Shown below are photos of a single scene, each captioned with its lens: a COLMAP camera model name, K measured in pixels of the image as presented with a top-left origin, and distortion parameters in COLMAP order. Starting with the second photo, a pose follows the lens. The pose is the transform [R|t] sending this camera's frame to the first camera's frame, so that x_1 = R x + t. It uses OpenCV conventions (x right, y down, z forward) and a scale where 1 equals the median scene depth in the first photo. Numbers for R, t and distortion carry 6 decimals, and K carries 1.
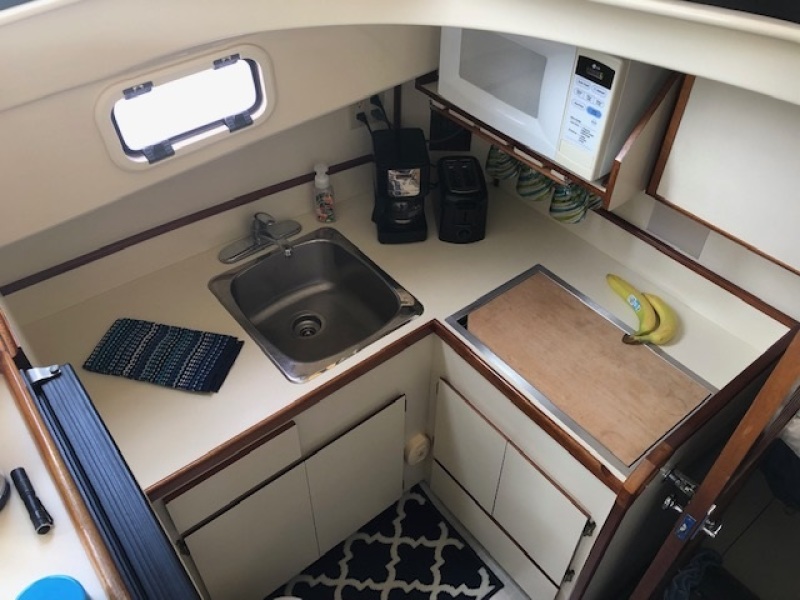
lens RADIAL K [[659.5, 0, 397.4], [0, 659.5, 298.2], [0, 0, 1]] dist [0.018115, -0.001082]
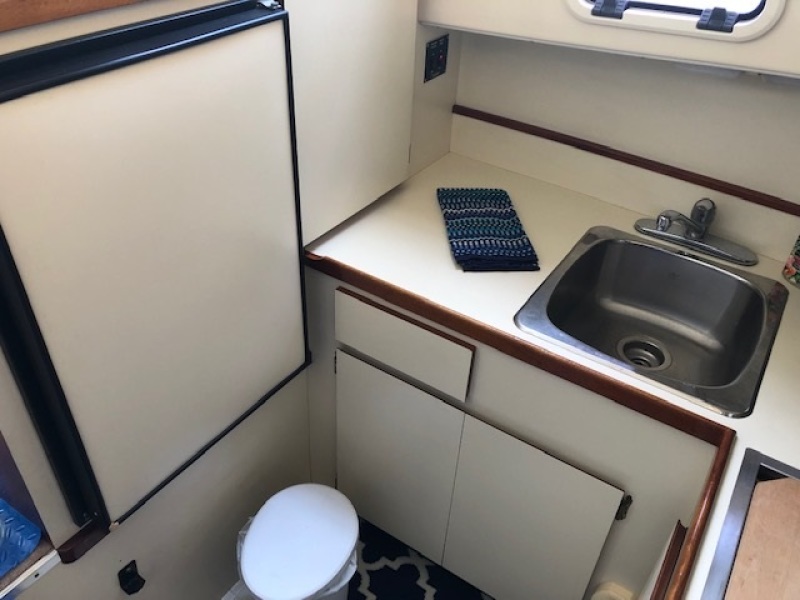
lens RADIAL K [[659.5, 0, 398.2], [0, 659.5, 300.2], [0, 0, 1]] dist [0.018115, -0.001082]
pose [[0.305859, 0.573404, -0.760038, 0.362483], [-0.694838, 0.680190, 0.233543, 0.022903], [0.650885, 0.456672, 0.606465, 0.401278]]
